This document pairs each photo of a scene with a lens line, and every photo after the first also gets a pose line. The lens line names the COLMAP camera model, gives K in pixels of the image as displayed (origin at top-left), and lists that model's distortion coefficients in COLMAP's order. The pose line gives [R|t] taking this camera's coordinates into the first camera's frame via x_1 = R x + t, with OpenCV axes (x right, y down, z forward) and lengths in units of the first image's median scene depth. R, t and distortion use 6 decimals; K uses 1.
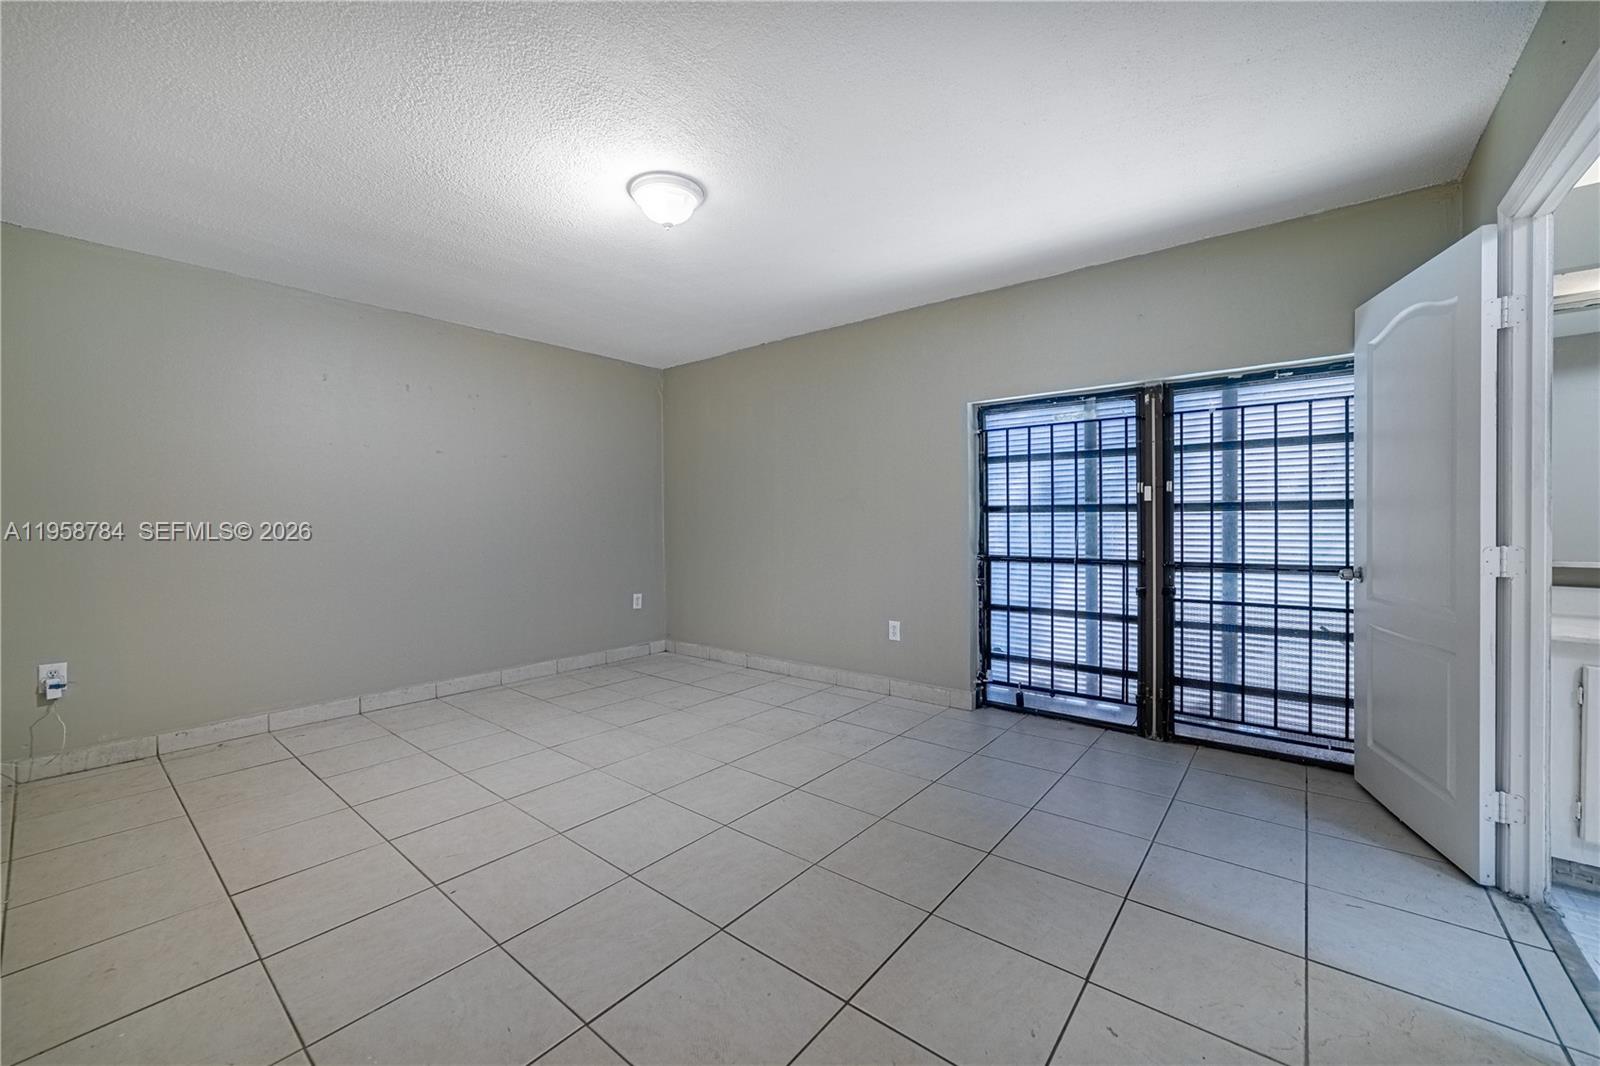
lens RADIAL K [[619.4, 0, 801.5], [0, 619.4, 526.0], [0, 0, 1]] dist [-0.013115, 0.000324]
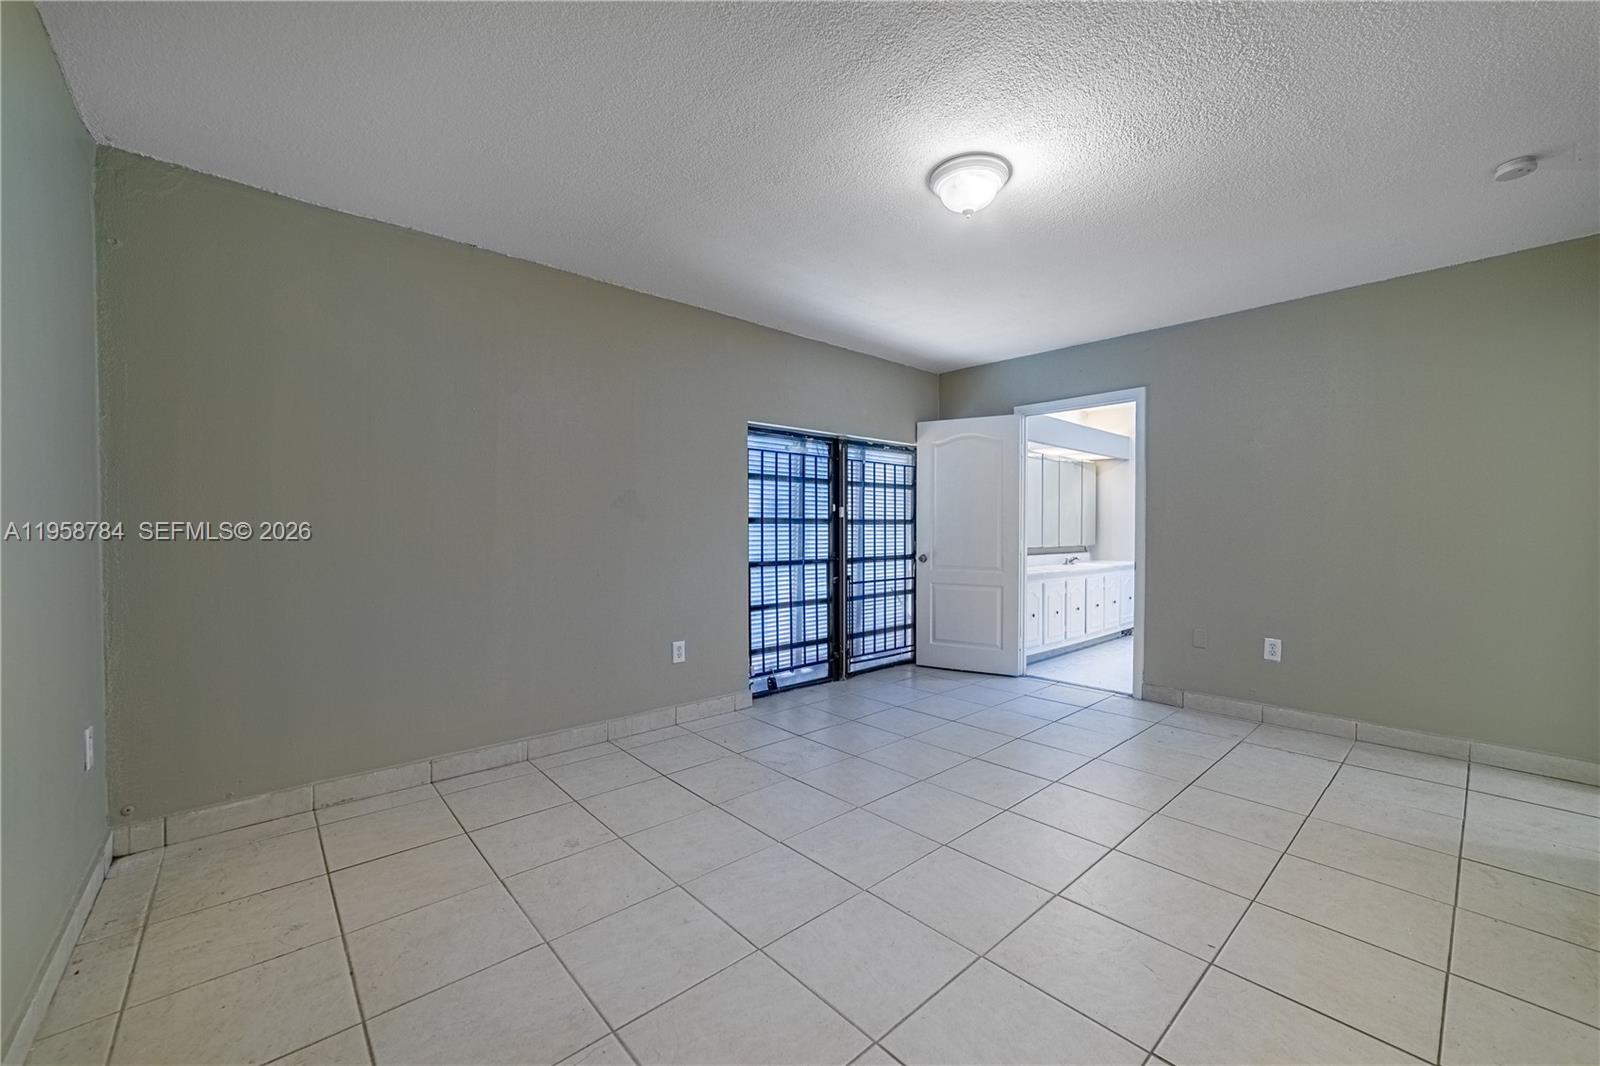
lens RADIAL K [[619.4, 0, 811.2], [0, 619.4, 534.1], [0, 0, 1]] dist [-0.013115, 0.000324]
pose [[0.168074, -0.001495, 0.985773, -0.823076], [0.013311, 0.999911, -0.000753, -0.000153], [-0.985684, 0.013249, 0.168079, 0.758116]]
